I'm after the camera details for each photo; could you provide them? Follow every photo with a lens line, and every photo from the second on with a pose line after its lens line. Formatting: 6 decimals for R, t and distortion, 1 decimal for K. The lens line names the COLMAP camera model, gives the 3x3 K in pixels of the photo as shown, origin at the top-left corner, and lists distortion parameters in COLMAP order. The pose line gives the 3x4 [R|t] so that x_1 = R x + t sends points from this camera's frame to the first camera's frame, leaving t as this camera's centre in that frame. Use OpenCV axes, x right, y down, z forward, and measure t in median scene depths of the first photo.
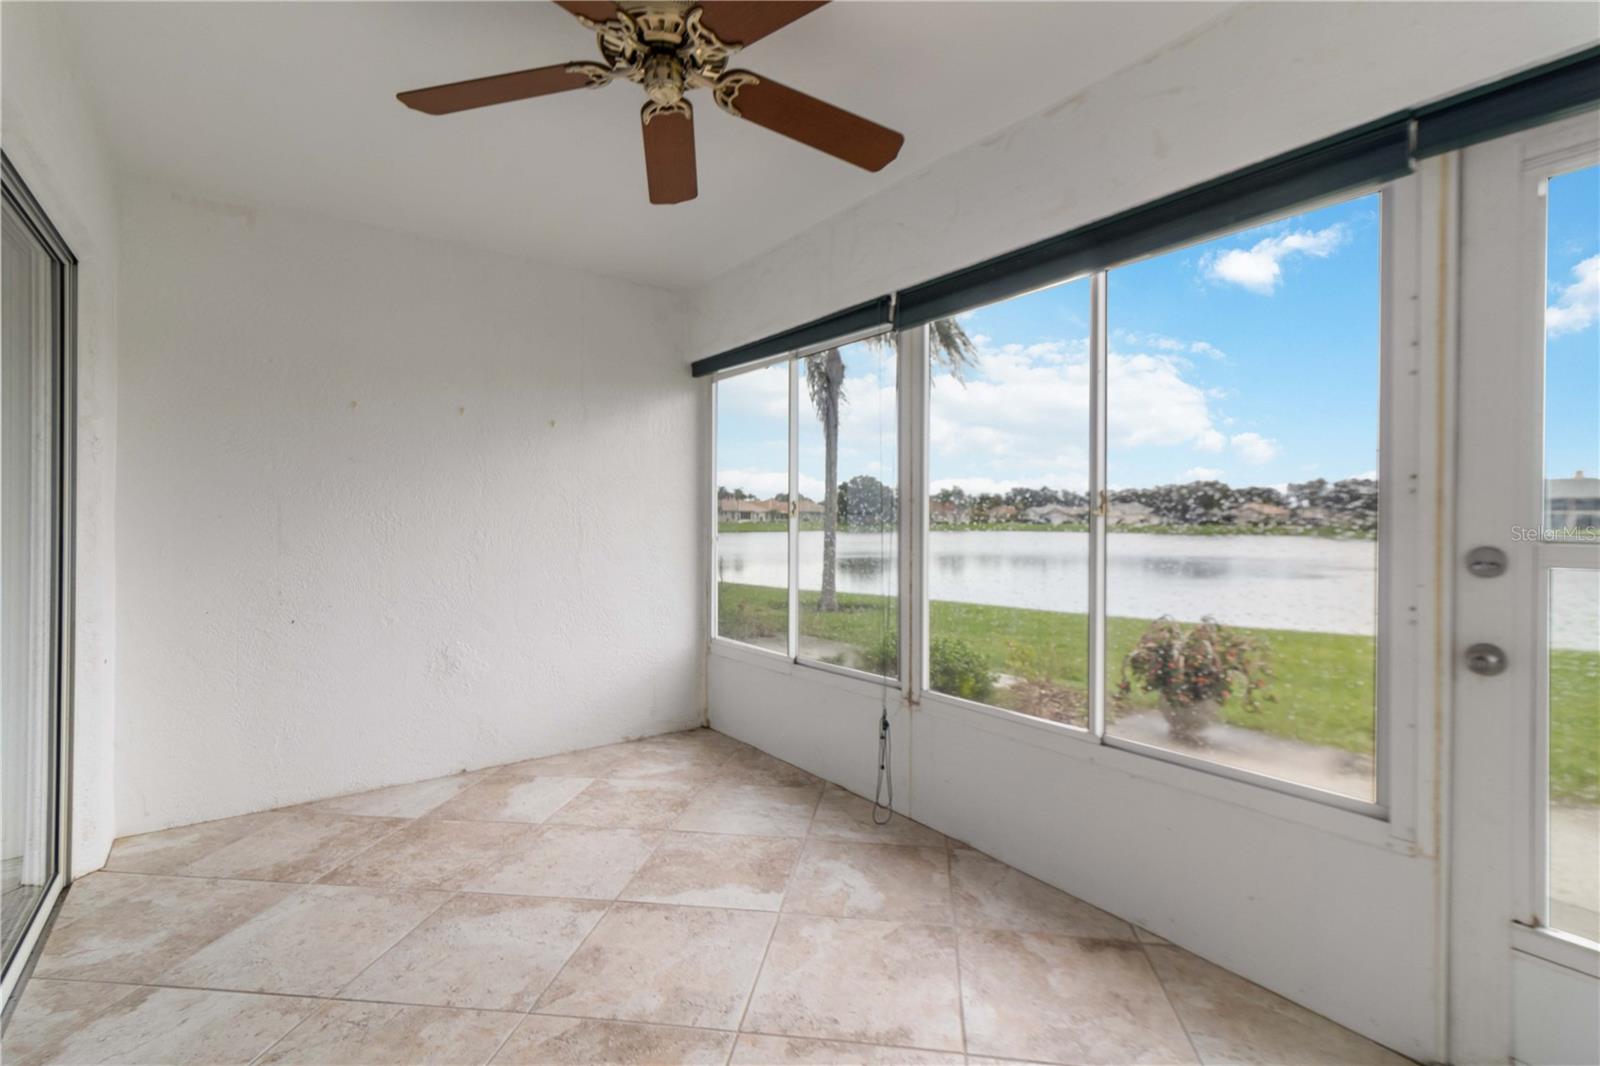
lens RADIAL K [[740.7, 0, 809.6], [0, 740.7, 516.3], [0, 0, 1]] dist [0.002339, 0.000067]
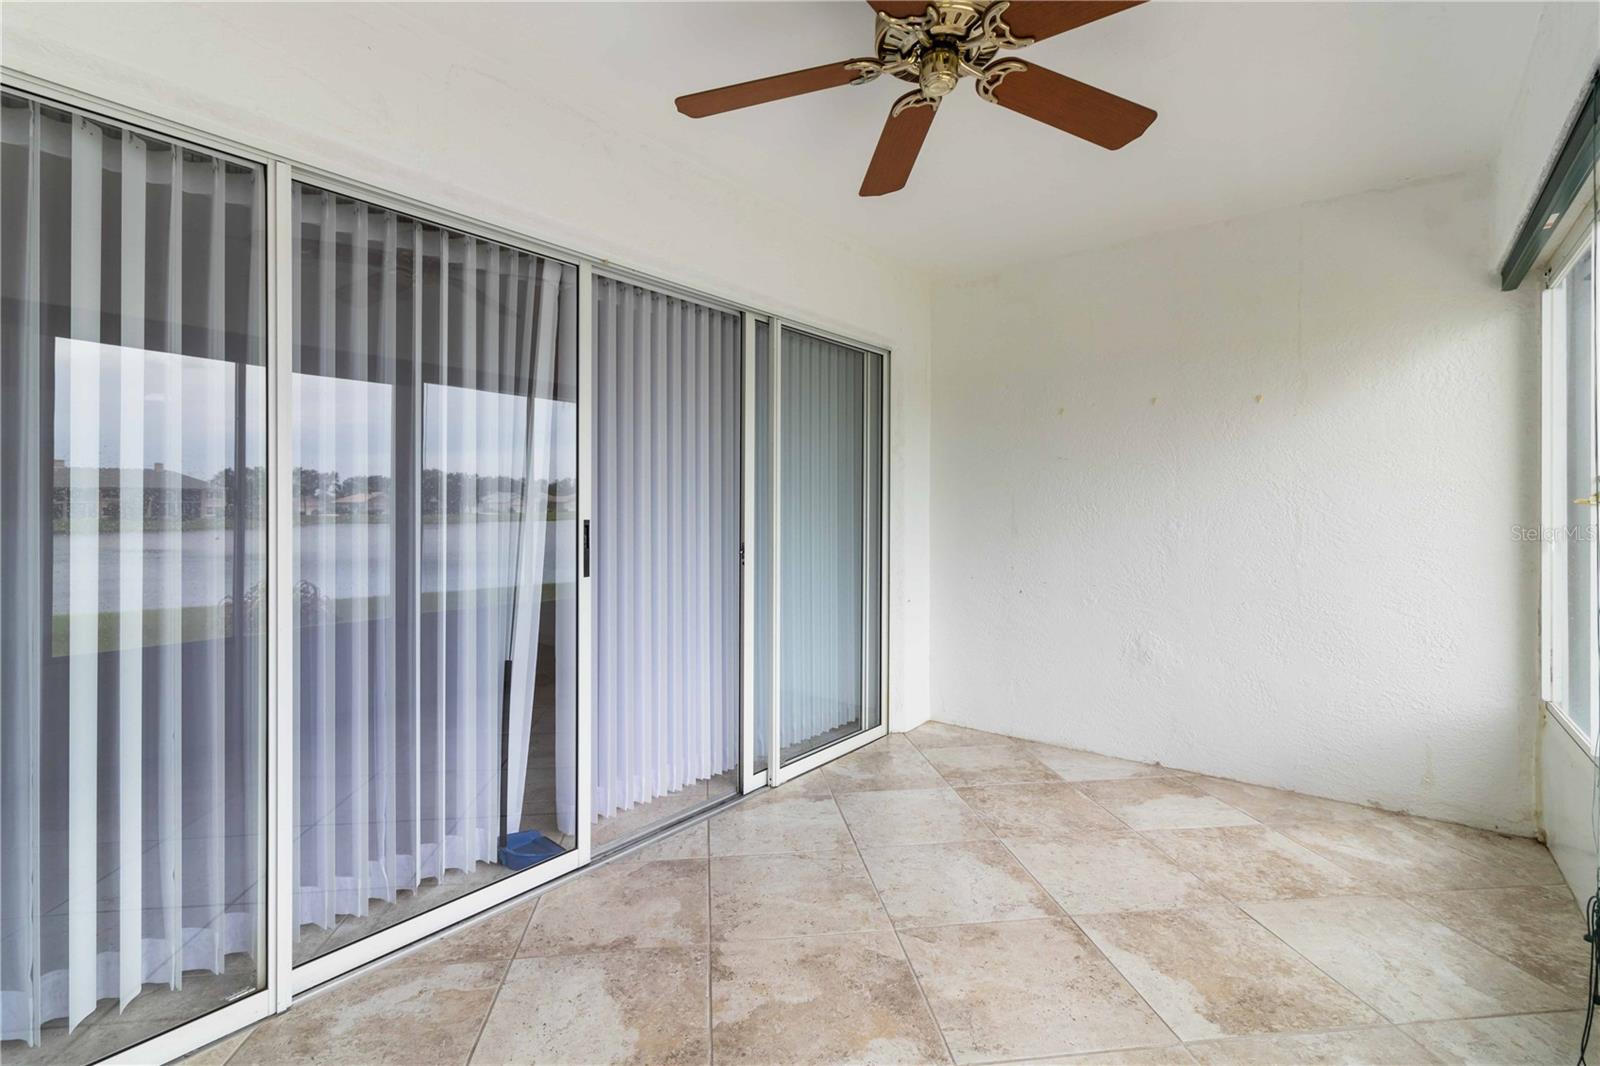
lens RADIAL K [[740.7, 0, 809.6], [0, 740.7, 516.3], [0, 0, 1]] dist [0.002339, 0.000067]
pose [[0.264697, 0.007869, -0.964299, 0.435970], [0.001238, 0.999963, 0.008500, 0.004032], [0.964331, -0.003444, 0.264678, 0.346840]]
